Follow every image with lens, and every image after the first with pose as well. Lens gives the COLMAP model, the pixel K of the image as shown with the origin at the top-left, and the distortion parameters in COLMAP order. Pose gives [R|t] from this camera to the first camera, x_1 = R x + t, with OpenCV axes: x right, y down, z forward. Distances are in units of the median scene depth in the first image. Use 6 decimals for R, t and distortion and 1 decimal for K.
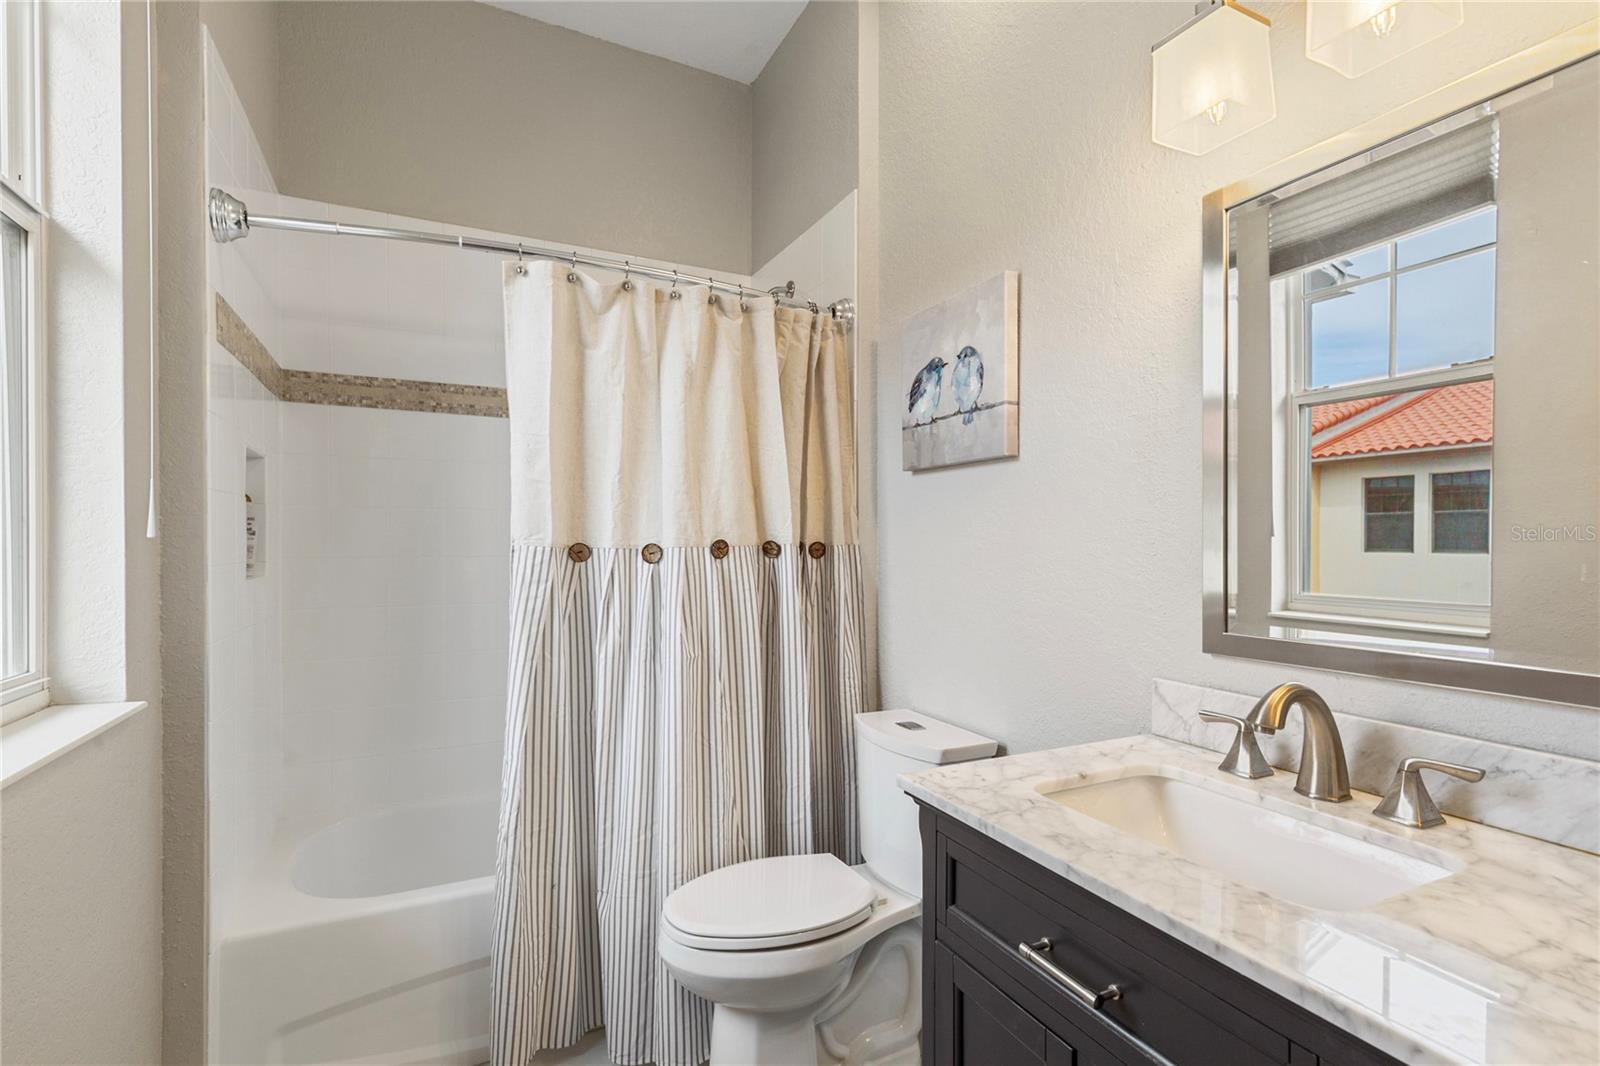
lens RADIAL K [[729.8, 0, 801.0], [0, 729.8, 541.7], [0, 0, 1]] dist [0.000917, -0.001186]
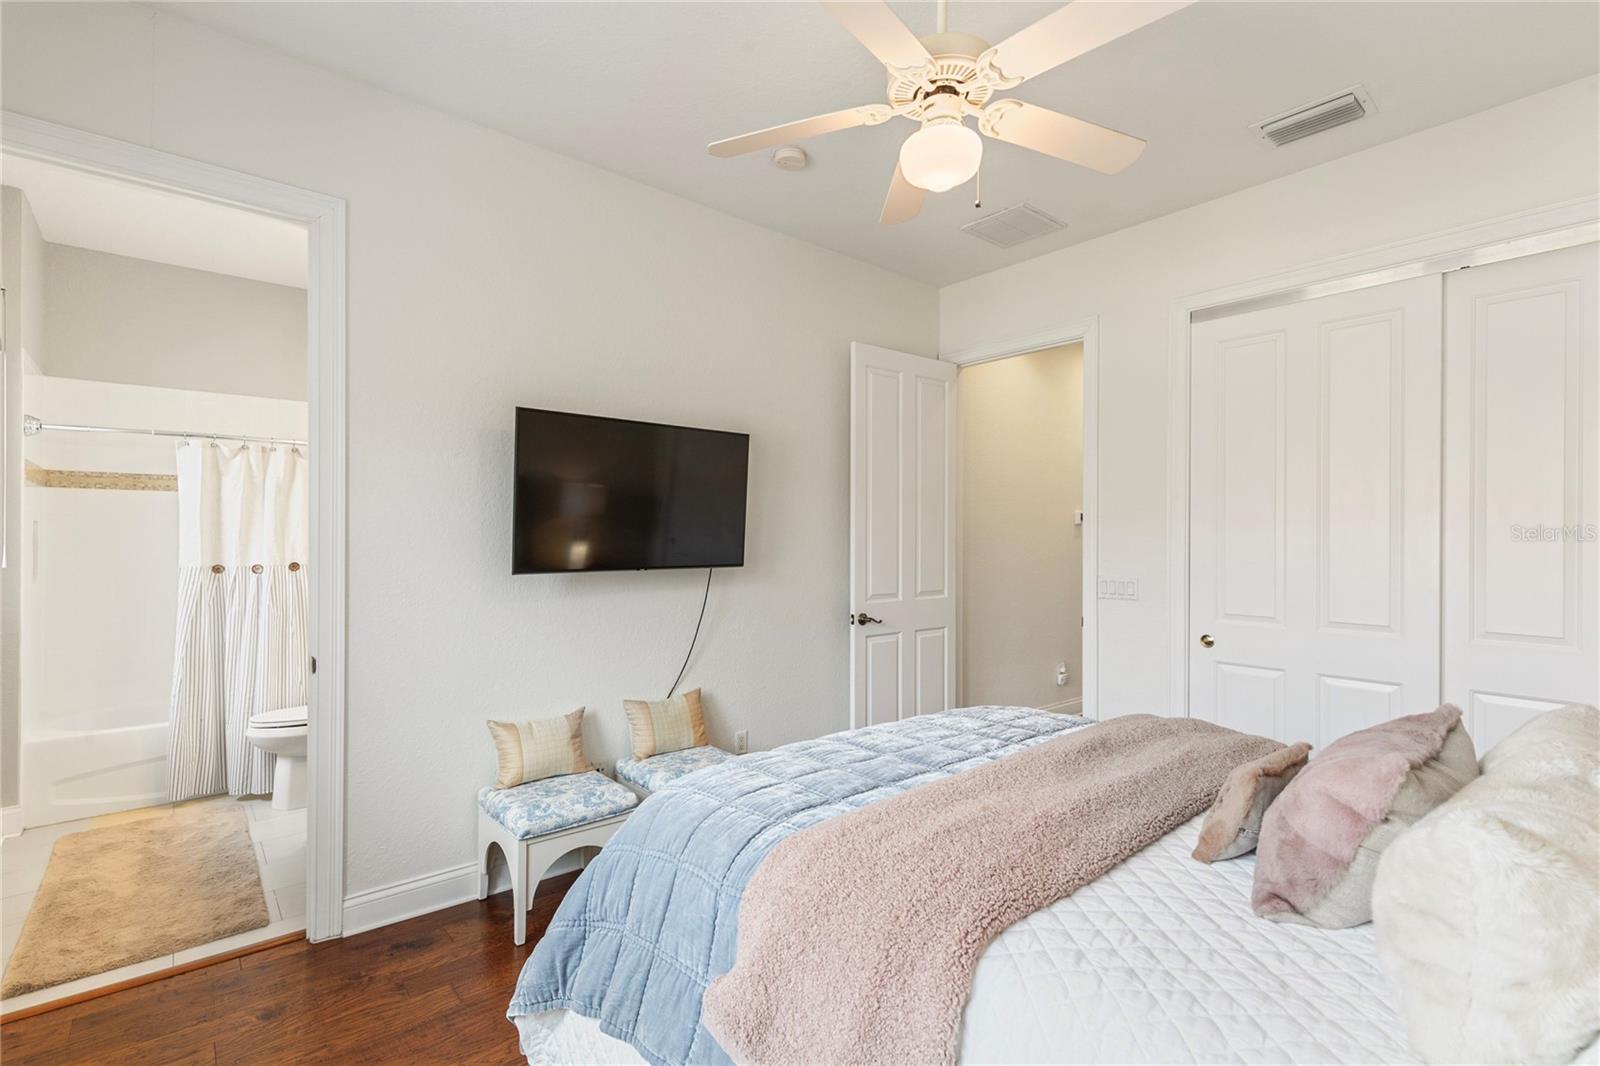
lens RADIAL K [[740.1, 0, 800.0], [0, 740.1, 533.0], [0, 0, 1]] dist [-0.000039, 0.000073]
pose [[0.971145, 0.001790, 0.238482, 0.829498], [0.000152, 0.999967, -0.008126, -0.072167], [-0.238489, 0.007928, 0.971113, -1.512098]]
